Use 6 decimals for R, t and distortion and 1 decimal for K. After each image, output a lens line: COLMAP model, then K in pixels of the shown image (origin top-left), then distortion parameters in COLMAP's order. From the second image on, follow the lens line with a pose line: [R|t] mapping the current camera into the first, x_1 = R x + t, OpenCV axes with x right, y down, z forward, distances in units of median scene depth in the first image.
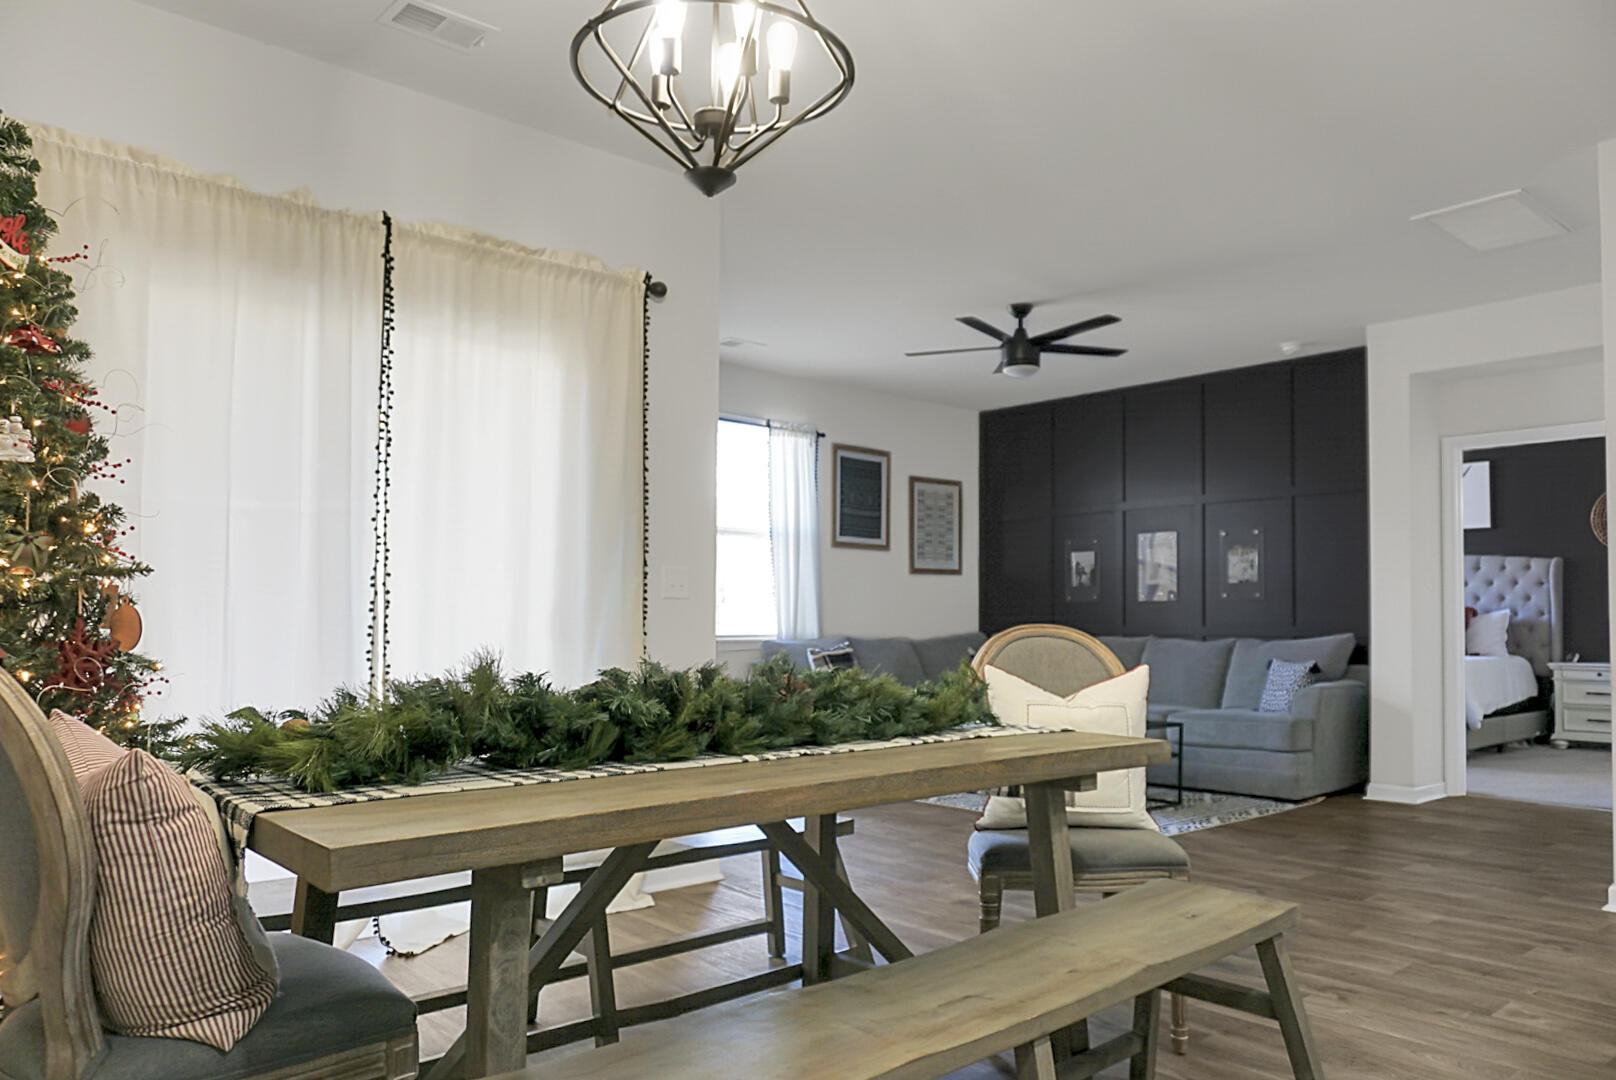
lens RADIAL K [[1132.5, 0, 806.9], [0, 1132.5, 595.1], [0, 0, 1]] dist [-0.003450, 0.000513]
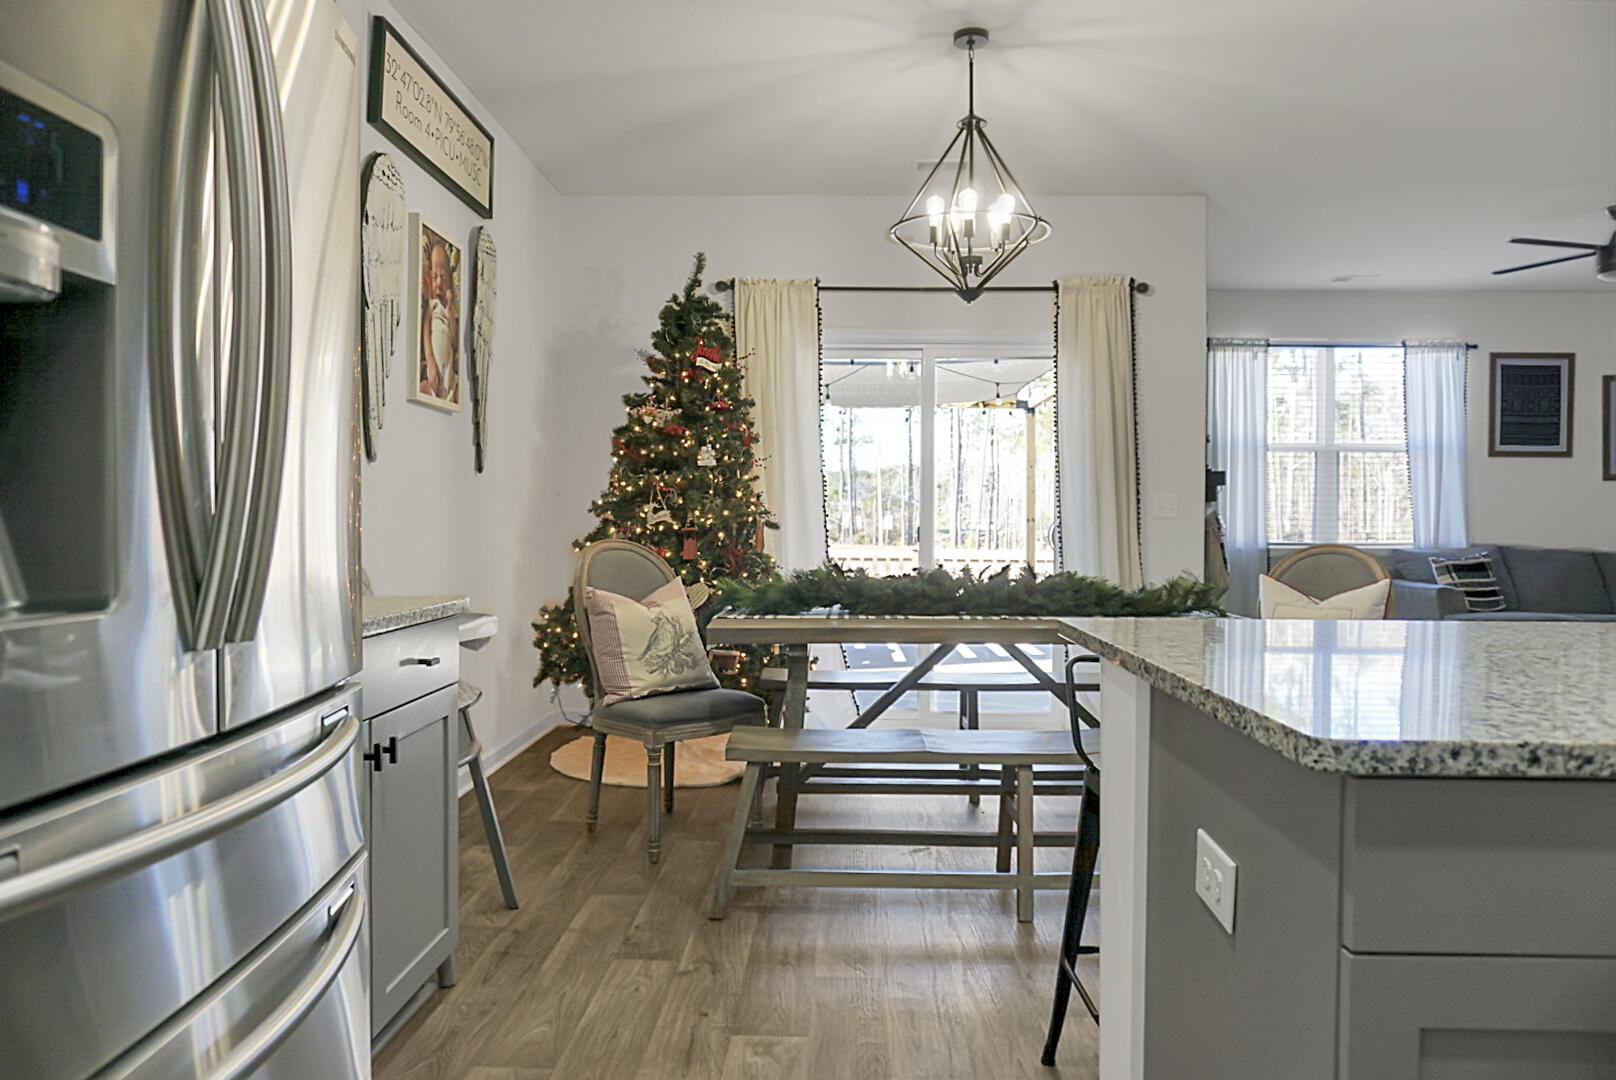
lens RADIAL K [[1106.5, 0, 804.7], [0, 1106.5, 549.5], [0, 0, 1]] dist [-0.025882, 0.003720]
pose [[0.725194, 0.019499, -0.688268, 0.256525], [0.015346, 0.998893, 0.044467, -0.013311], [0.688373, -0.042809, 0.724092, -0.123859]]
